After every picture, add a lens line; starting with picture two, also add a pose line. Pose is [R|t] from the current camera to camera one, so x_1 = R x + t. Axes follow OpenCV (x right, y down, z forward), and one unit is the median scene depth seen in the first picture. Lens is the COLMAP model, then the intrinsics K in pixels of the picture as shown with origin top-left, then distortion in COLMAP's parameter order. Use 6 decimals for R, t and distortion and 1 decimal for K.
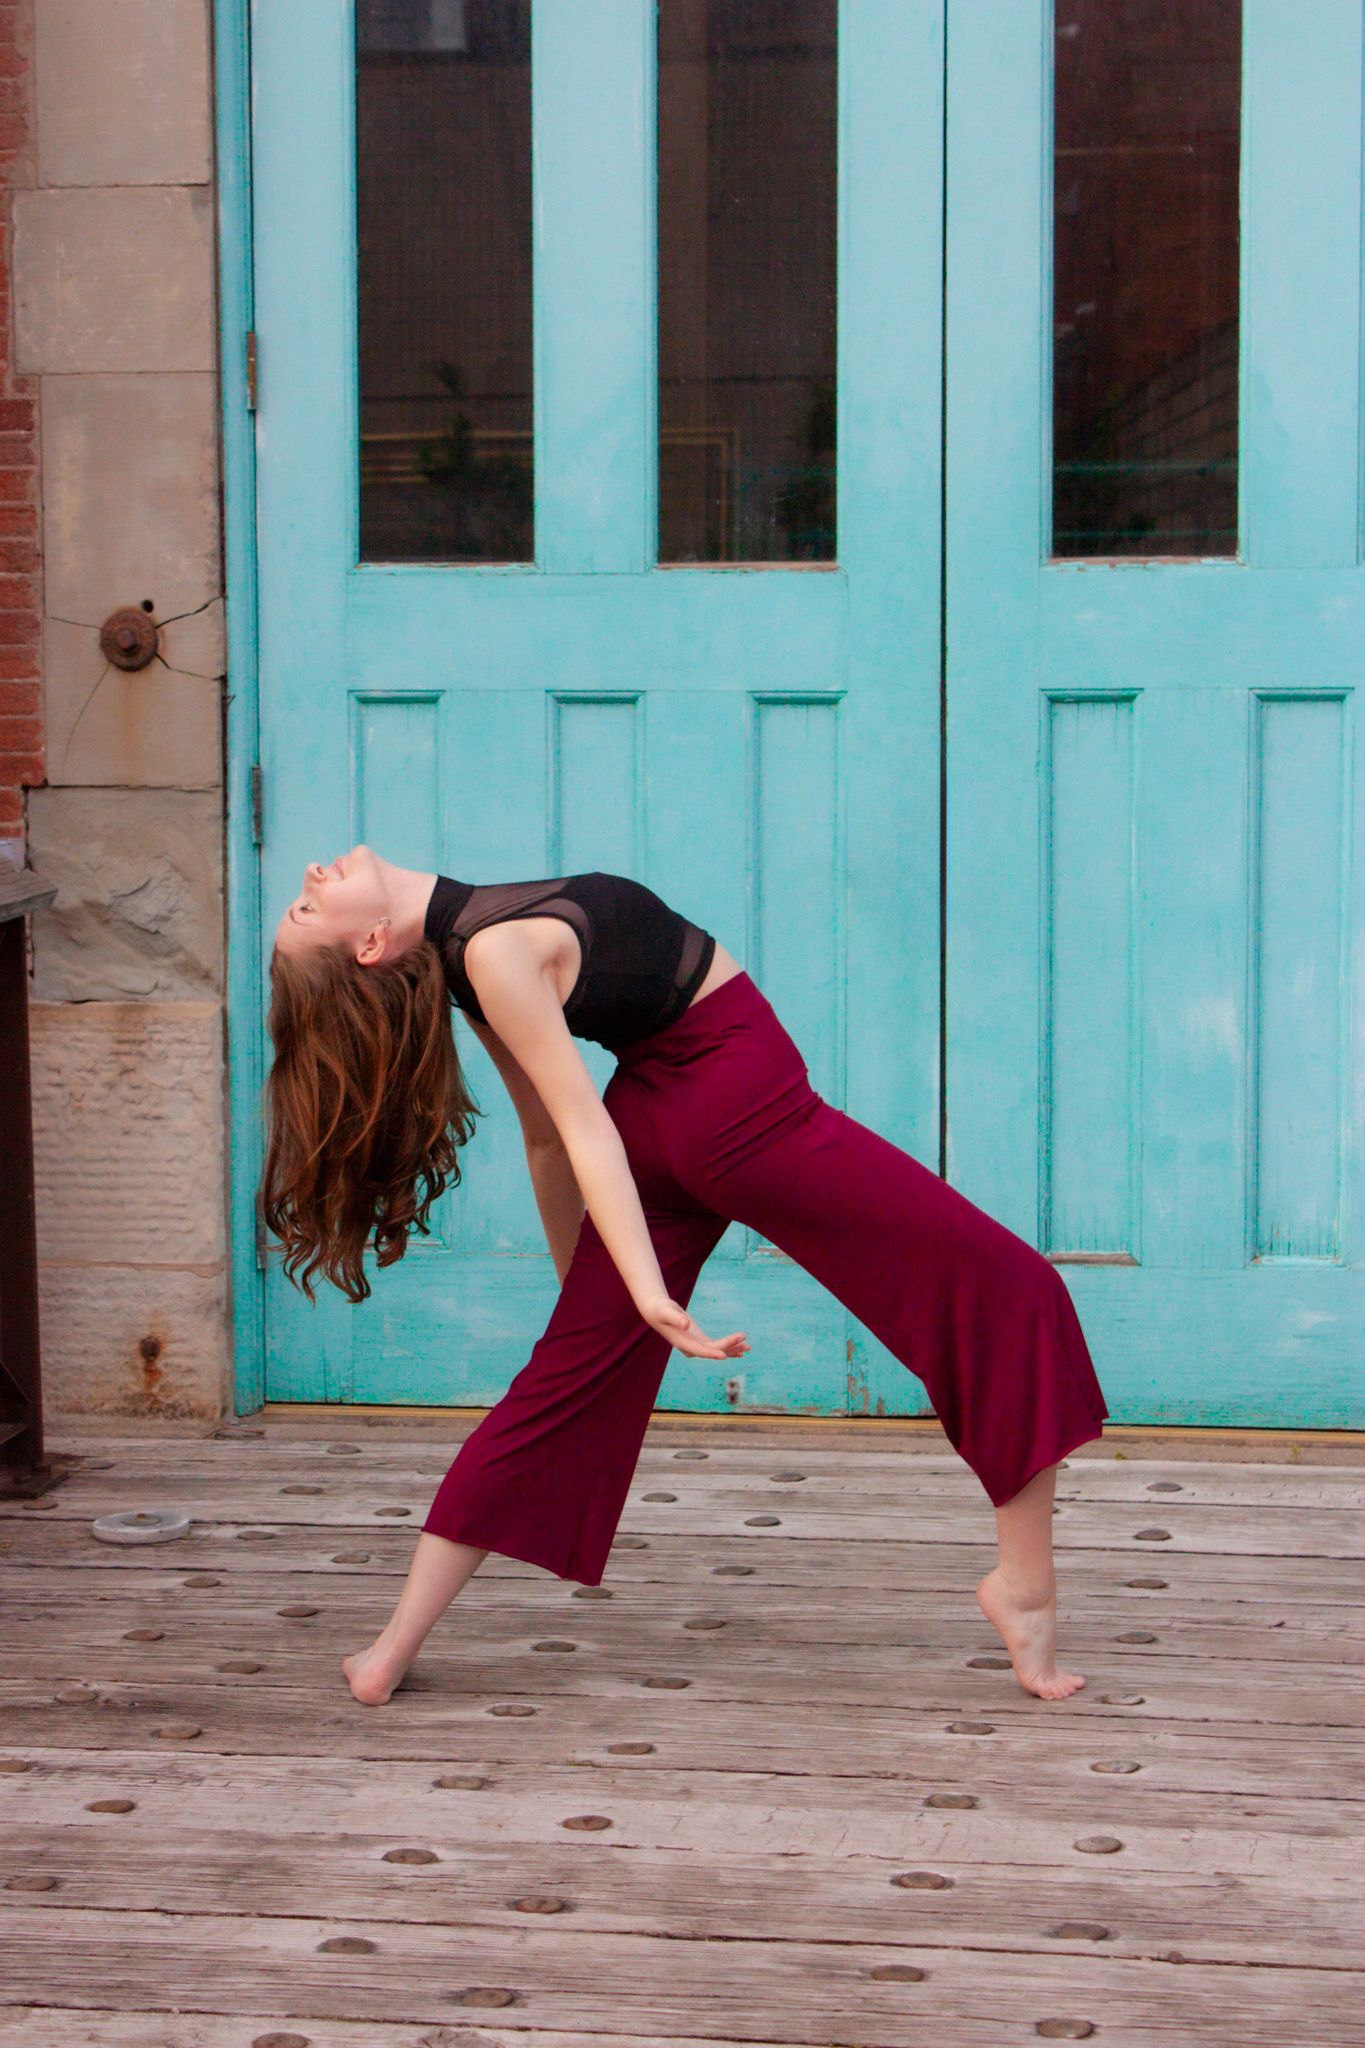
lens RADIAL K [[4253.2, 0, 662.4], [0, 4253.2, 970.9], [0, 0, 1]] dist [0.038424, 0.000000]
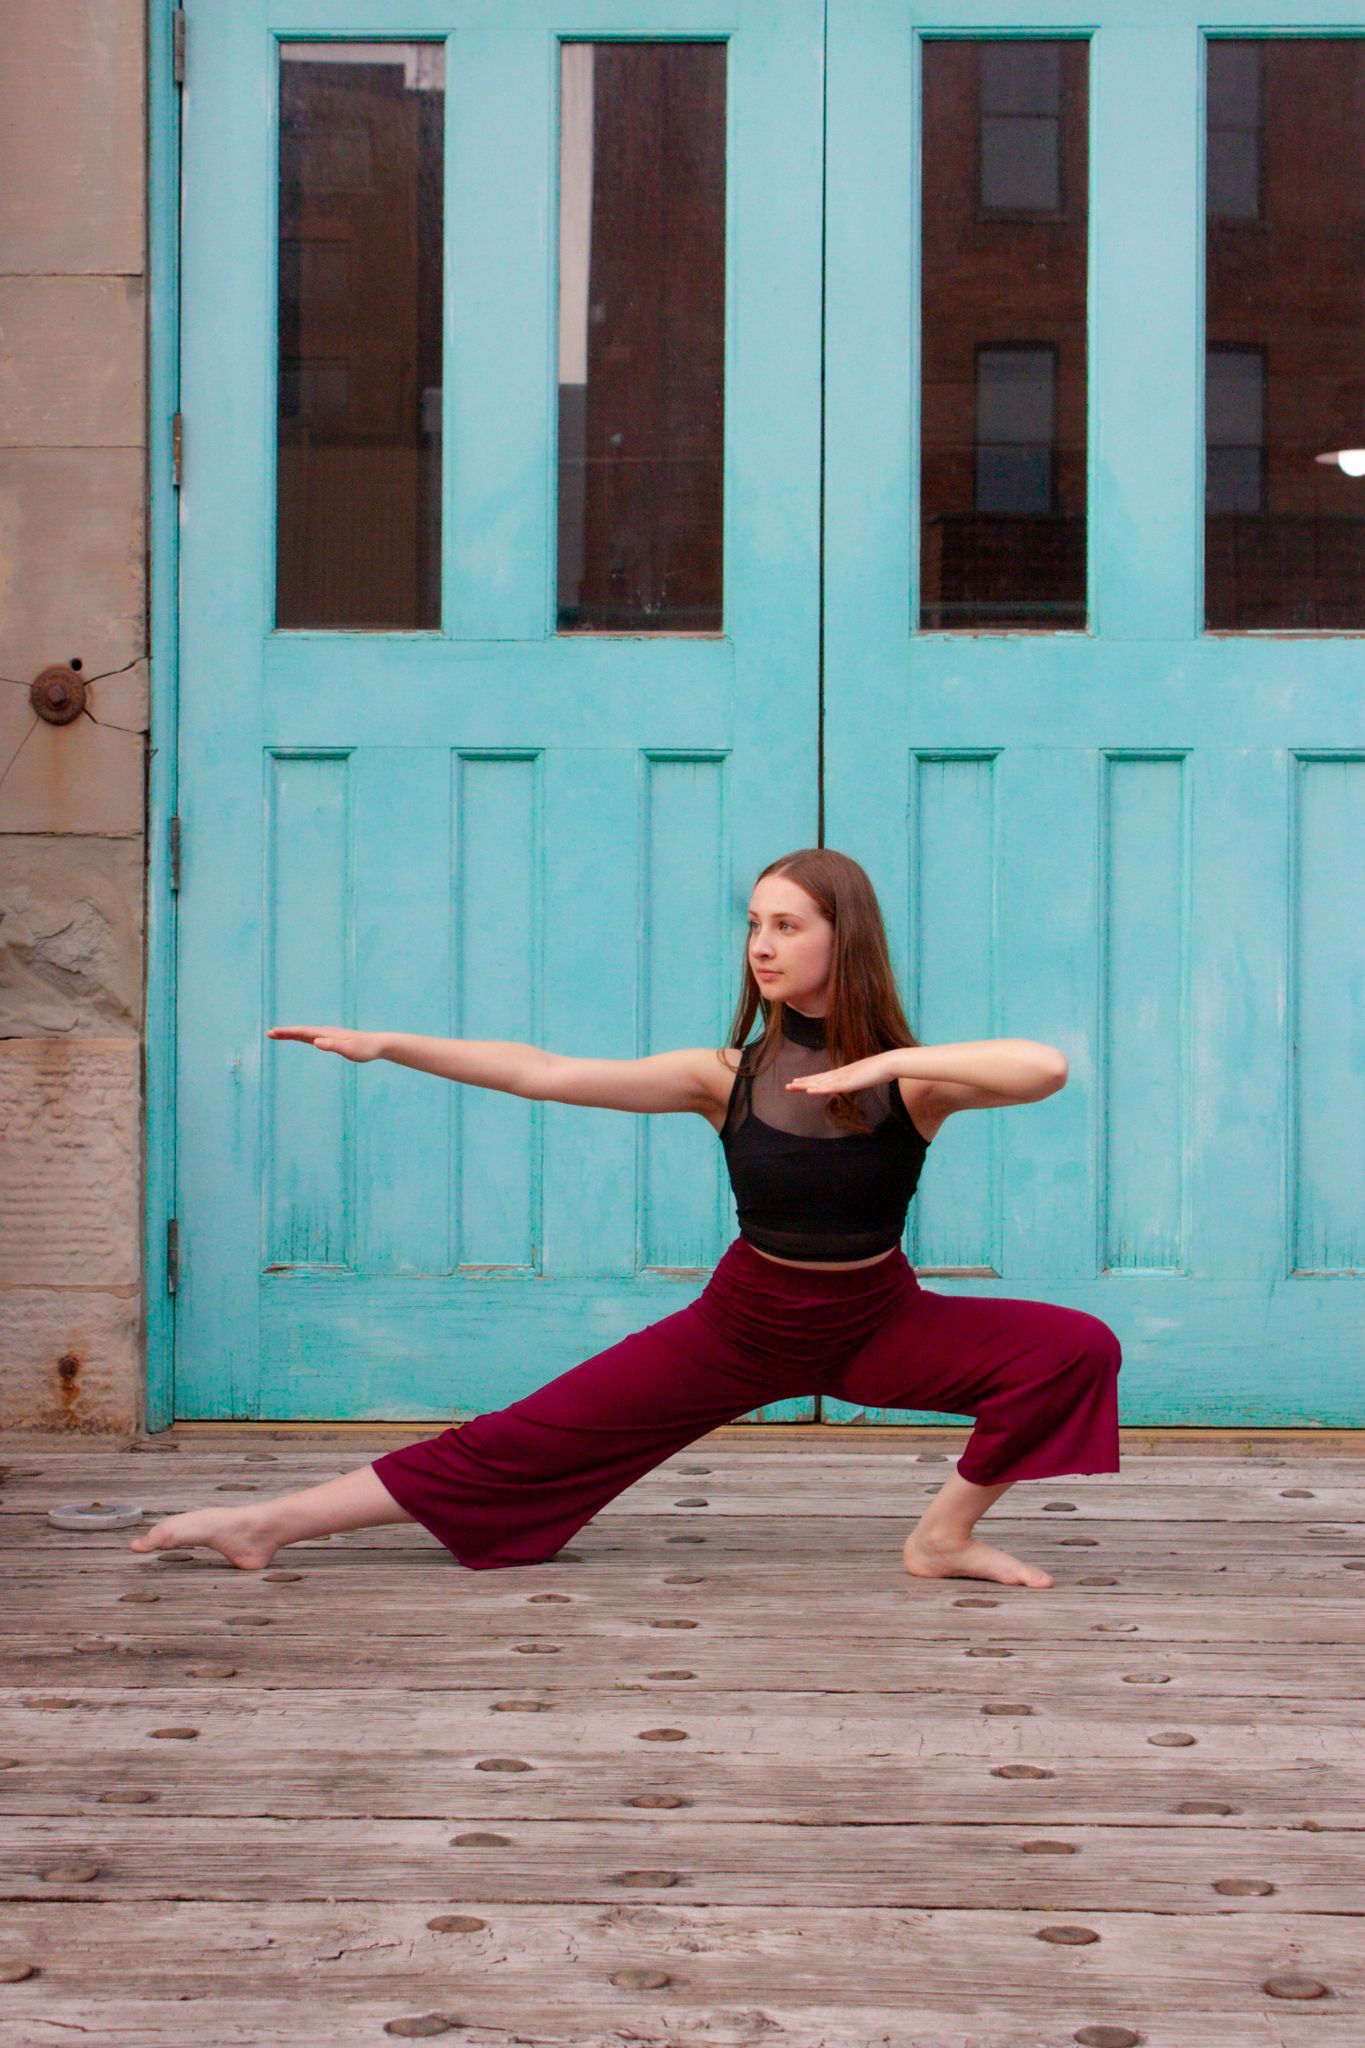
lens RADIAL K [[3482.3, 0, 674.7], [0, 3482.3, 979.1], [0, 0, 1]] dist [-0.015674, 0.000000]
pose [[0.990332, 0.007964, 0.138486, -0.094866], [0.003069, 0.996849, -0.079269, 0.063862], [-0.138681, 0.078927, 0.987187, 0.128634]]
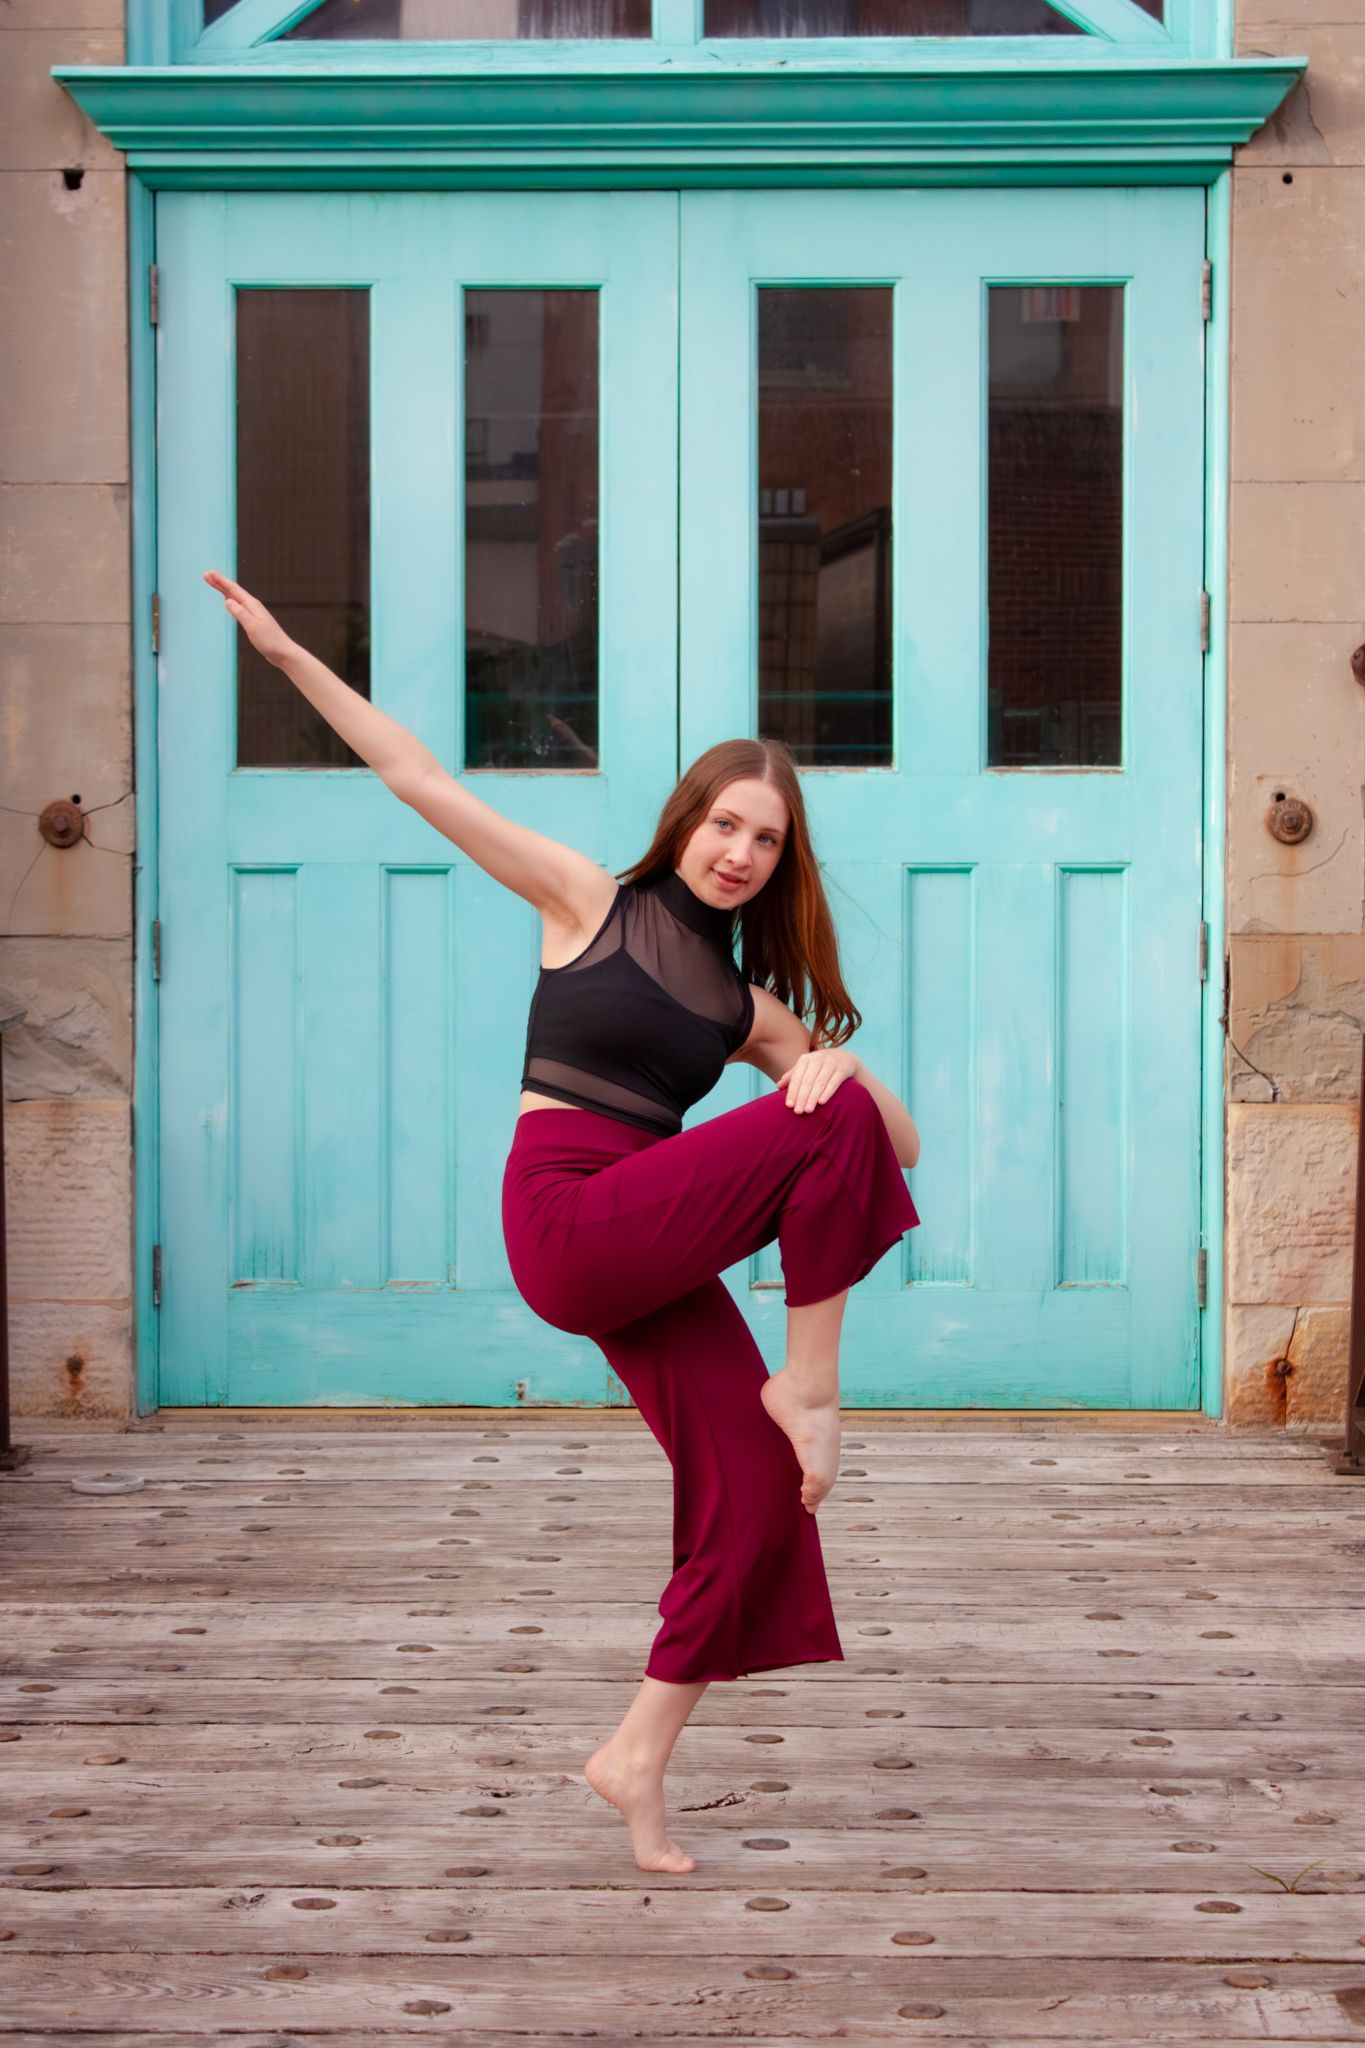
lens RADIAL K [[4285.7, 0, 694.3], [0, 4285.7, 952.4], [0, 0, 1]] dist [0.019983, 0.000000]
pose [[0.989482, -0.000030, 0.144654, -0.126640], [0.007443, 0.998686, -0.050707, 0.031287], [-0.144463, 0.051251, 0.988182, -0.346780]]
